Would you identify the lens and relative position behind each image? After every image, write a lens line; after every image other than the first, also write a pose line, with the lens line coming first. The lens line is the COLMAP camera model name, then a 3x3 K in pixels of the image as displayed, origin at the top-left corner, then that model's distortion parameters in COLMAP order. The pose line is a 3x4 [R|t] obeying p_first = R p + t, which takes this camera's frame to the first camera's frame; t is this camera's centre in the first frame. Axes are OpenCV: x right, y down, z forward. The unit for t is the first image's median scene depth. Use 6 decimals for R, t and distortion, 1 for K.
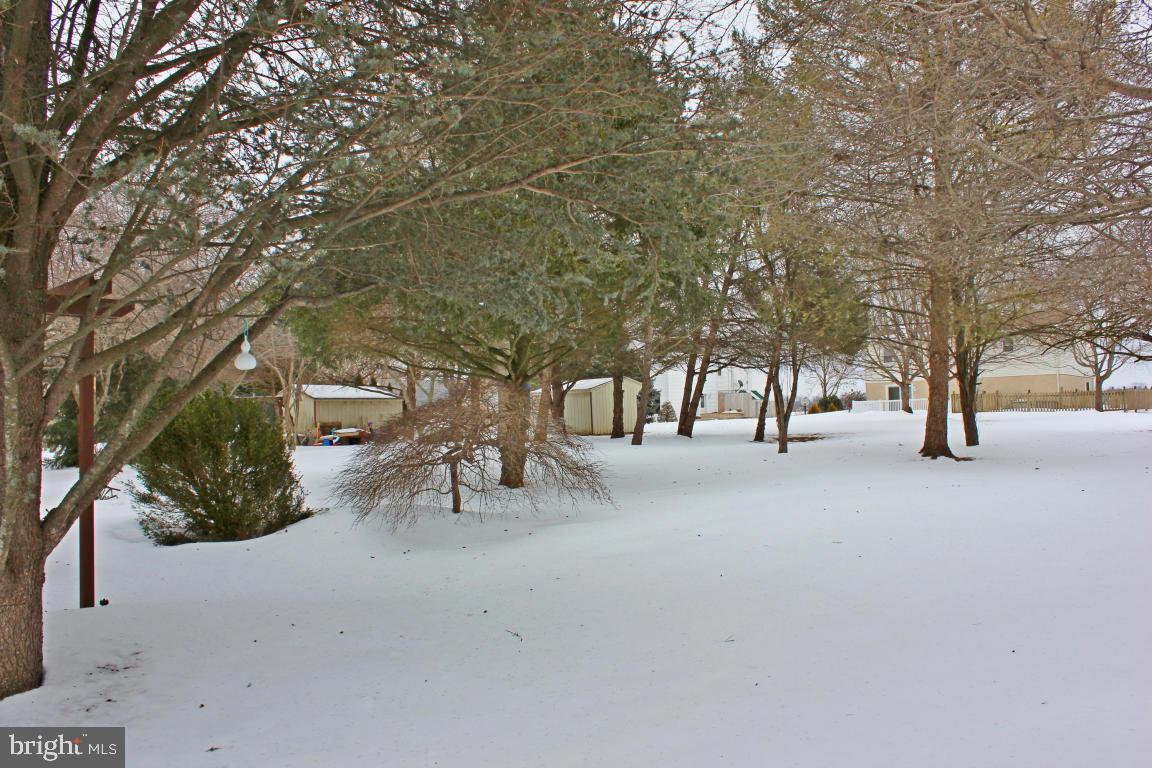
lens RADIAL K [[943.4, 0, 576.0], [0, 943.4, 384.0], [0, 0, 1]] dist [-0.164878, 0.119664]
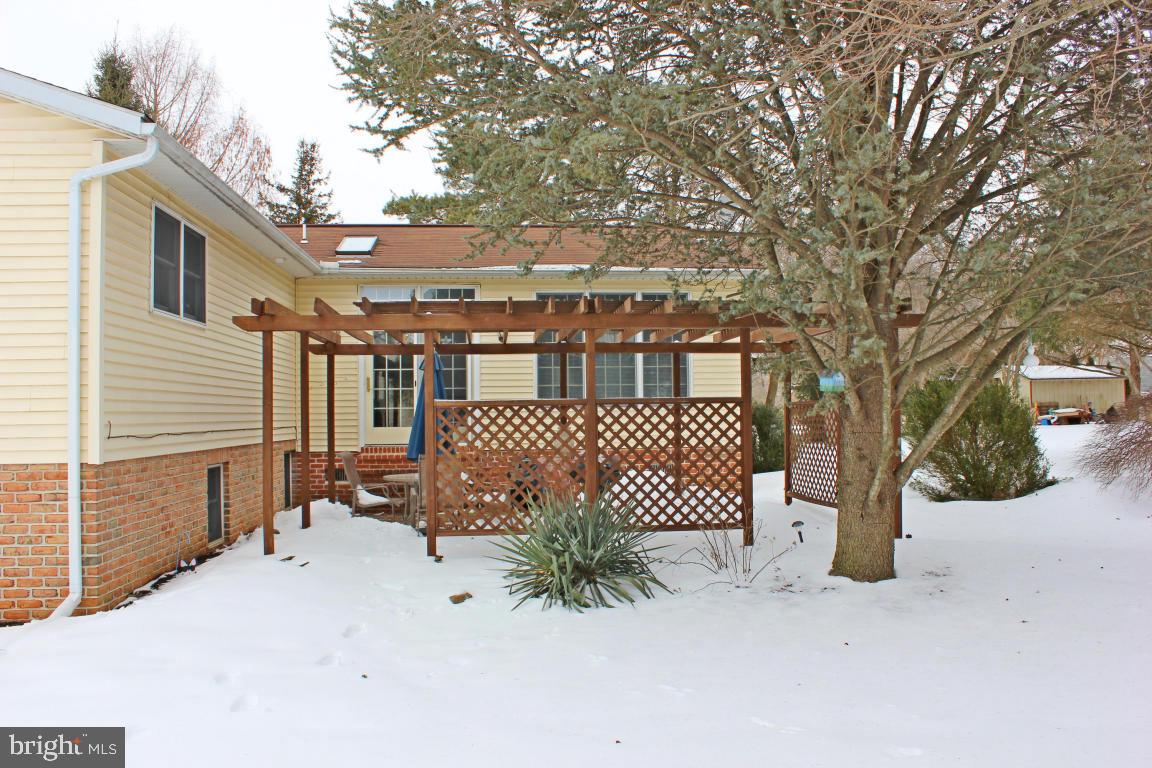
lens RADIAL K [[943.4, 0, 576.0], [0, 943.4, 384.0], [0, 0, 1]] dist [-0.164878, 0.119664]
pose [[0.750215, -0.015044, -0.661022, 0.016875], [0.028989, 0.999528, 0.010152, -0.011702], [0.660558, -0.026779, 0.750297, -0.244520]]
